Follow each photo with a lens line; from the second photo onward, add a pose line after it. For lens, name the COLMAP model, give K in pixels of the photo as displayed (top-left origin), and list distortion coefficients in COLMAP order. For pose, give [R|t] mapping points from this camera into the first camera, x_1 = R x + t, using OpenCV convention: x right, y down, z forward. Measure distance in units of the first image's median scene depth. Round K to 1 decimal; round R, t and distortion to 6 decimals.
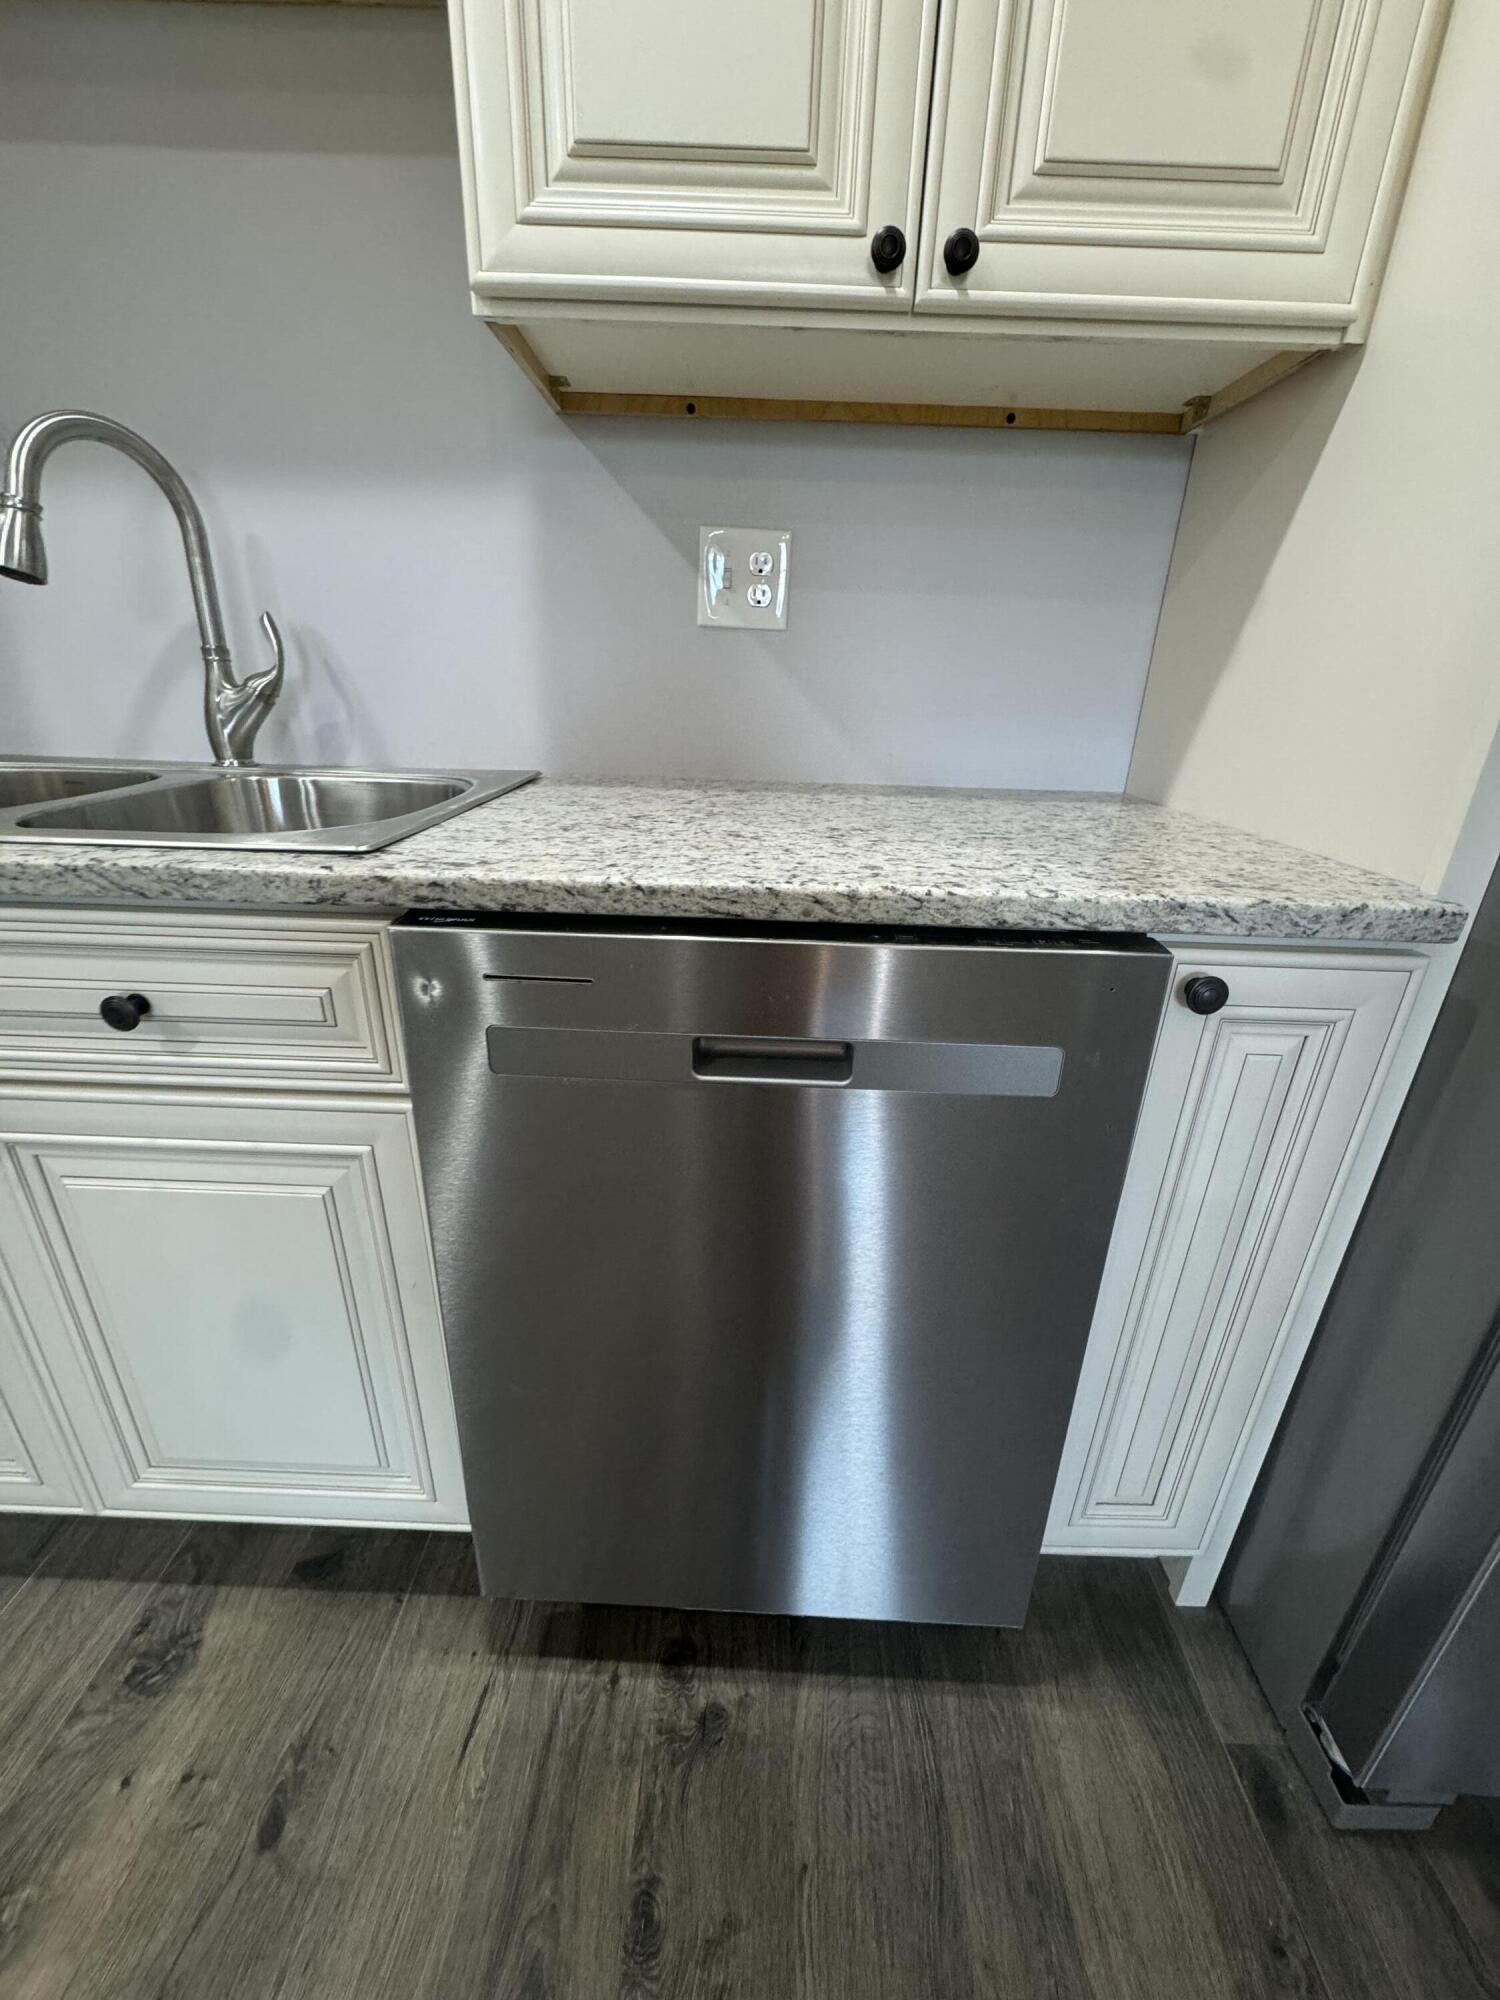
lens RADIAL K [[795.1, 0, 750.0], [0, 795.1, 1000.0], [0, 0, 1]] dist [0.000117, -0.000219]
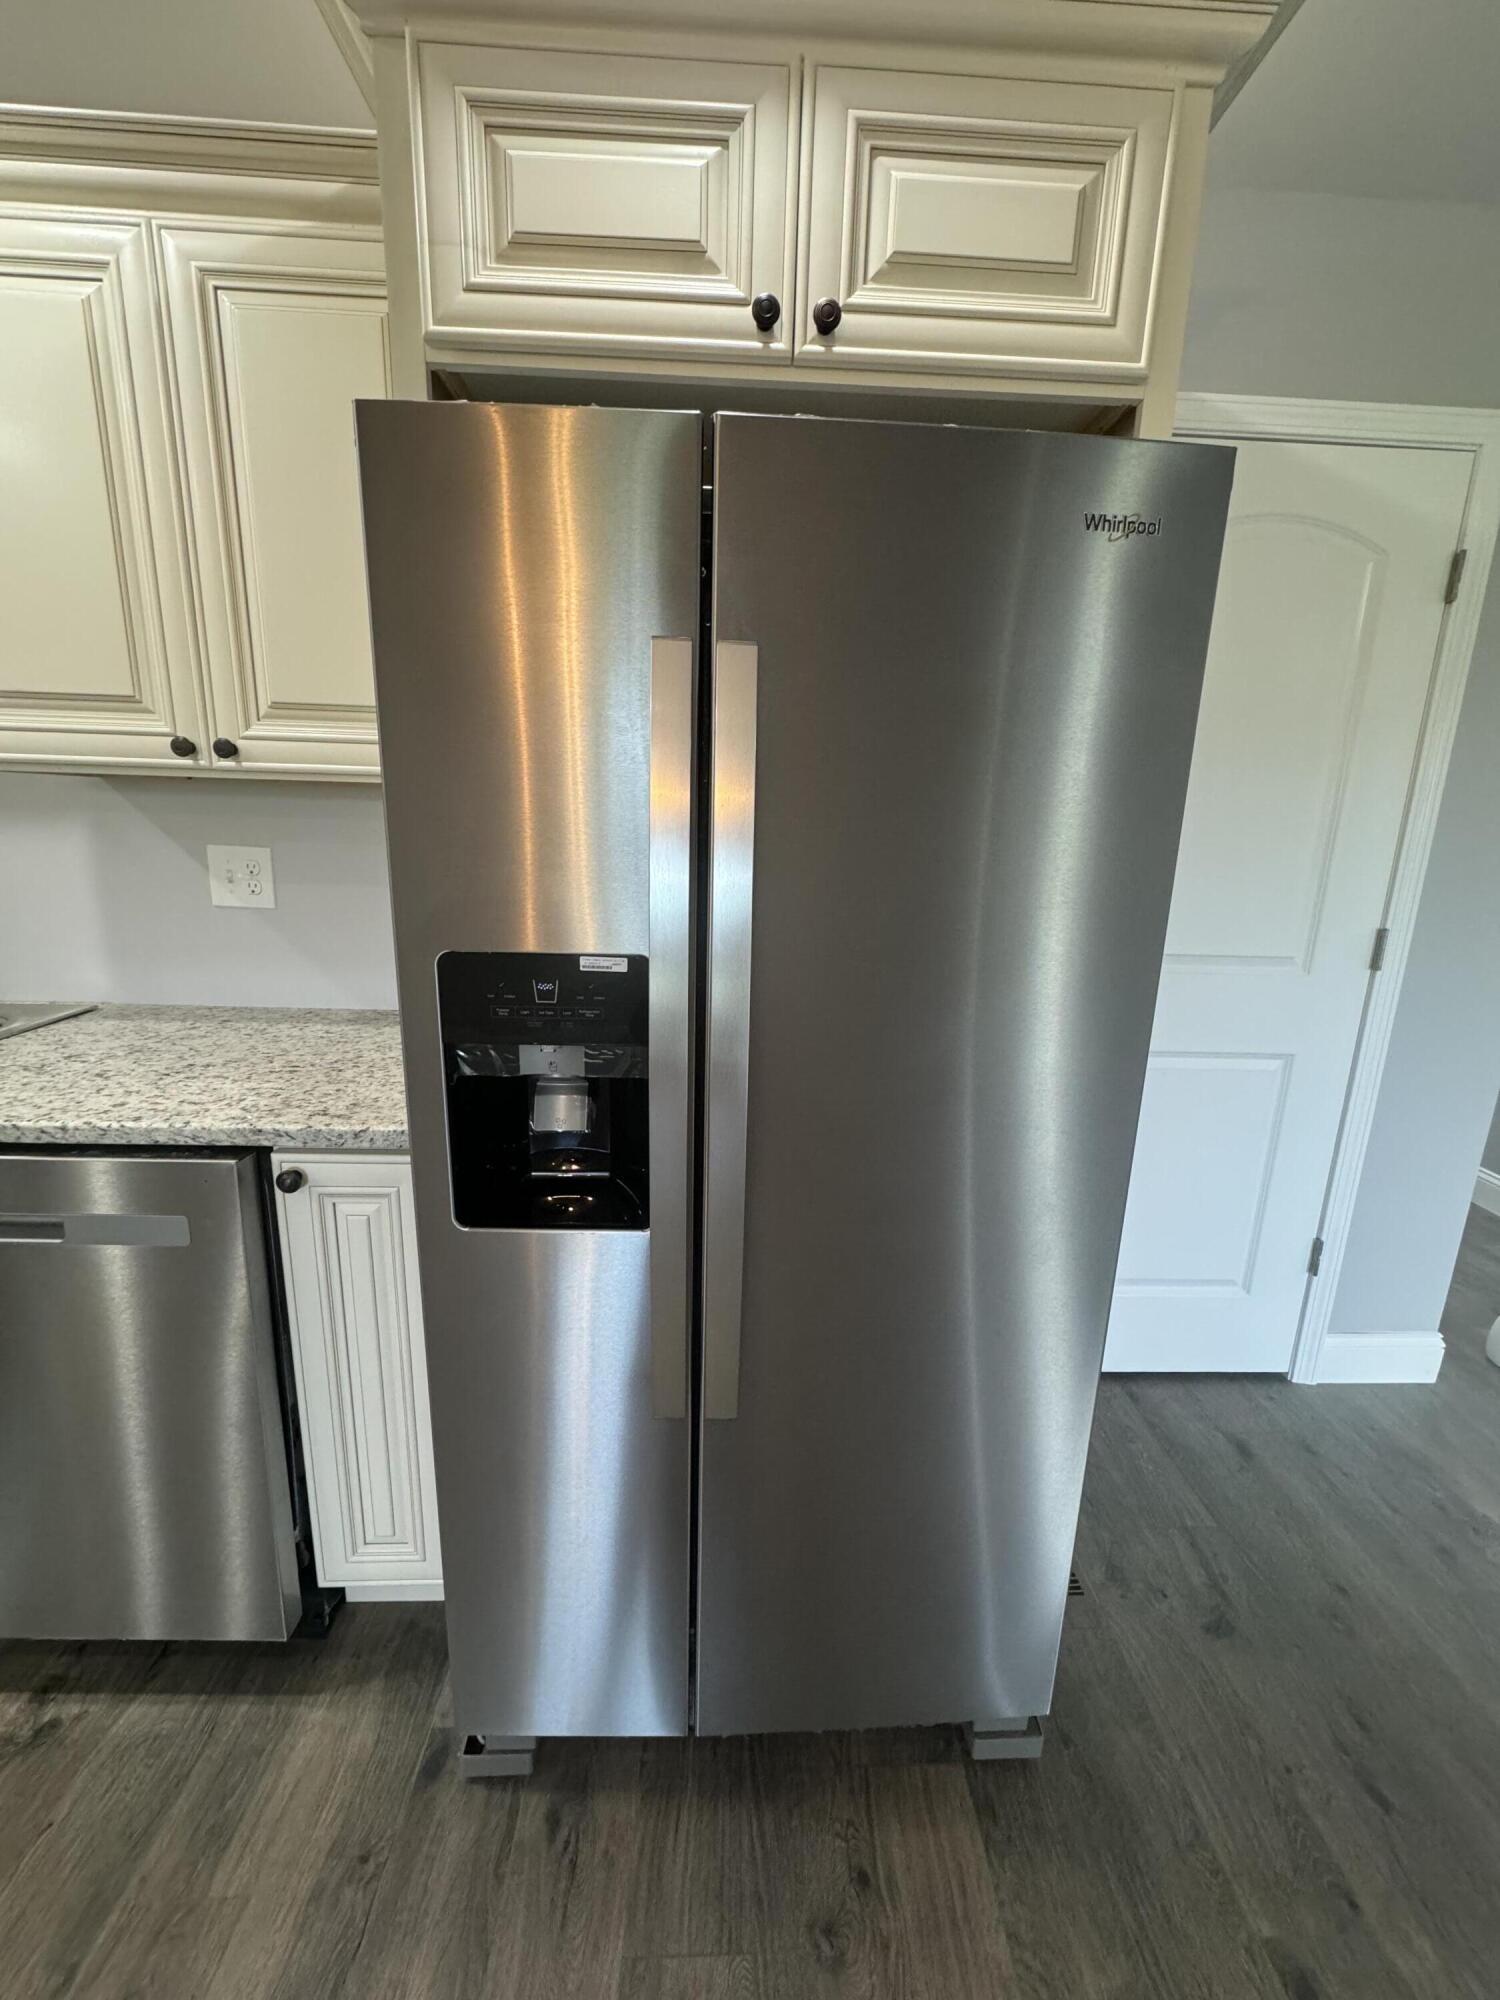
lens RADIAL K [[805.0, 0, 750.0], [0, 805.0, 1000.0], [0, 0, 1]] dist [0.000728, 0.000196]
pose [[0.998960, -0.011700, 0.044070, 1.519408], [0.018463, 0.987533, -0.156323, -0.104008], [-0.041691, 0.156974, 0.986722, -0.813571]]
